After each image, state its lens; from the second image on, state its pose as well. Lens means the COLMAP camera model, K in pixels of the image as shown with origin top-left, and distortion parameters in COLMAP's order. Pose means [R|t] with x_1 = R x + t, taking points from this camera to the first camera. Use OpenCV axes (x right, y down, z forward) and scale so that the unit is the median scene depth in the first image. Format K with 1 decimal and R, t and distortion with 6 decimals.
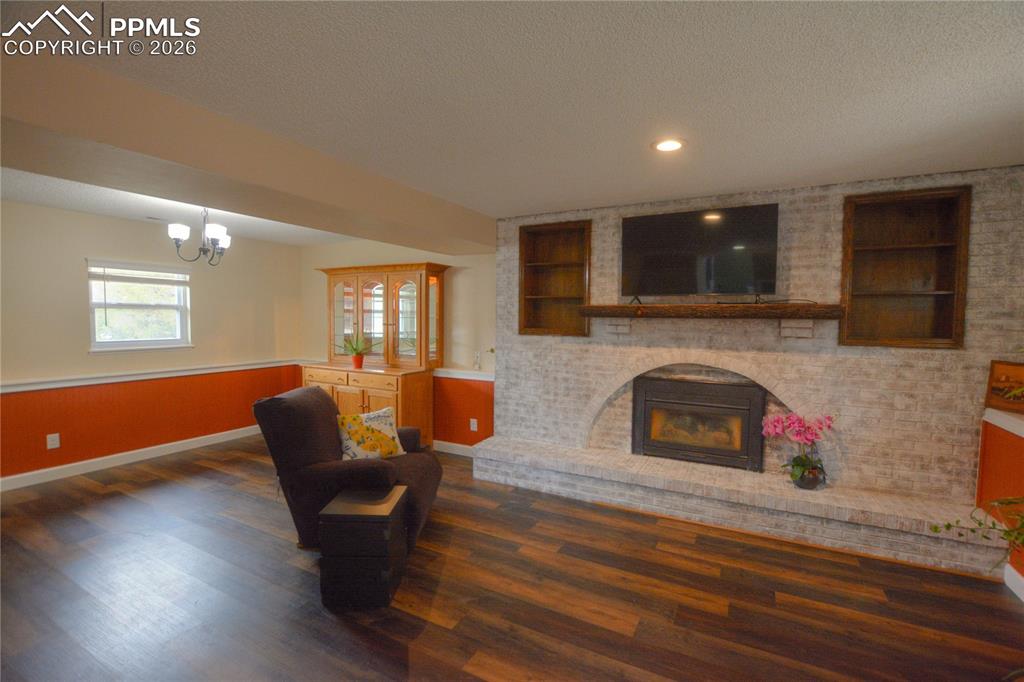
lens RADIAL K [[453.0, 0, 515.3], [0, 453.0, 341.4], [0, 0, 1]] dist [-0.033931, 0.005674]
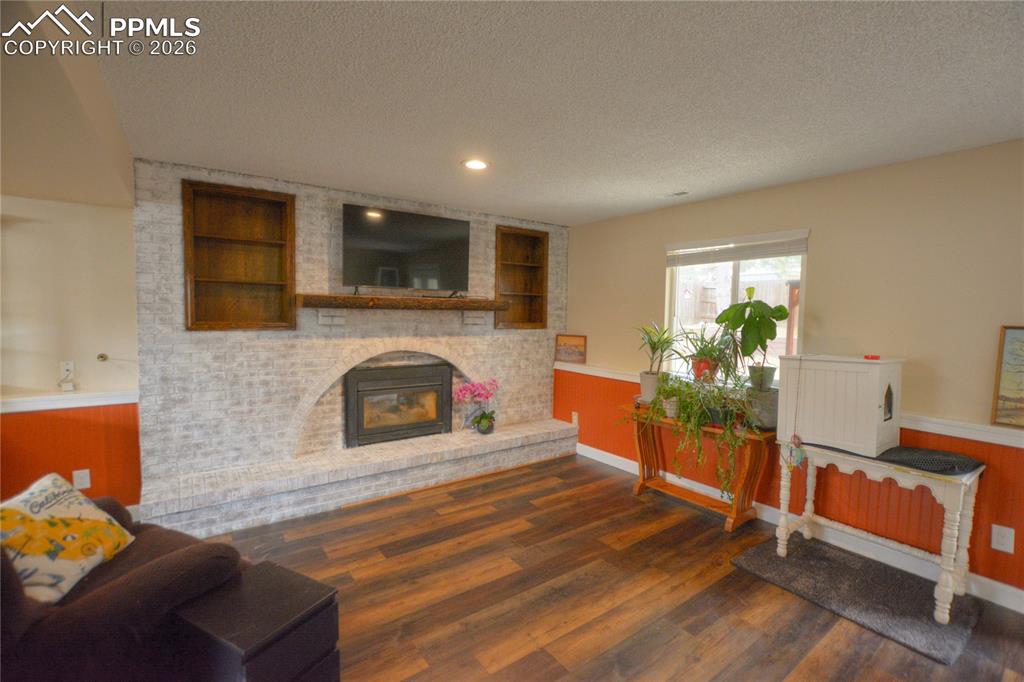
lens RADIAL K [[453.0, 0, 515.0], [0, 453.0, 342.0], [0, 0, 1]] dist [-0.033931, 0.005674]
pose [[0.436948, -0.061738, 0.897366, -0.550601], [0.032846, 0.998071, 0.052673, -0.024024], [-0.898887, 0.006460, 0.438133, 0.307698]]
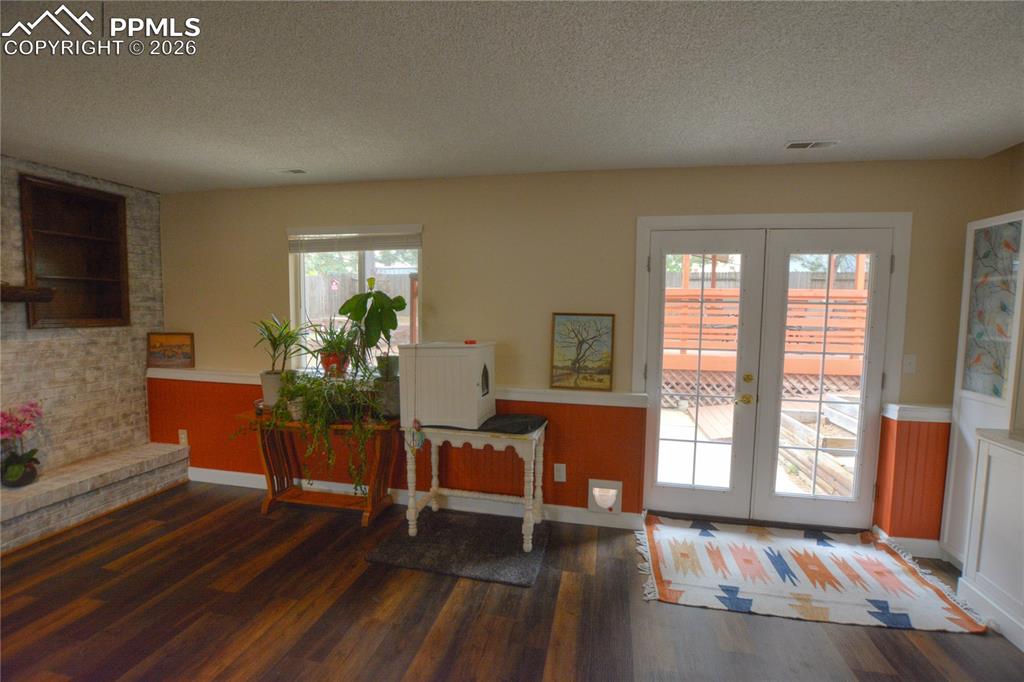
lens RADIAL K [[453.0, 0, 514.8], [0, 453.0, 343.0], [0, 0, 1]] dist [-0.033931, 0.005674]
pose [[-0.273291, -0.085896, 0.958089, -0.472163], [0.032220, 0.994629, 0.098362, -0.020269], [-0.961392, 0.057751, -0.269055, 0.246395]]
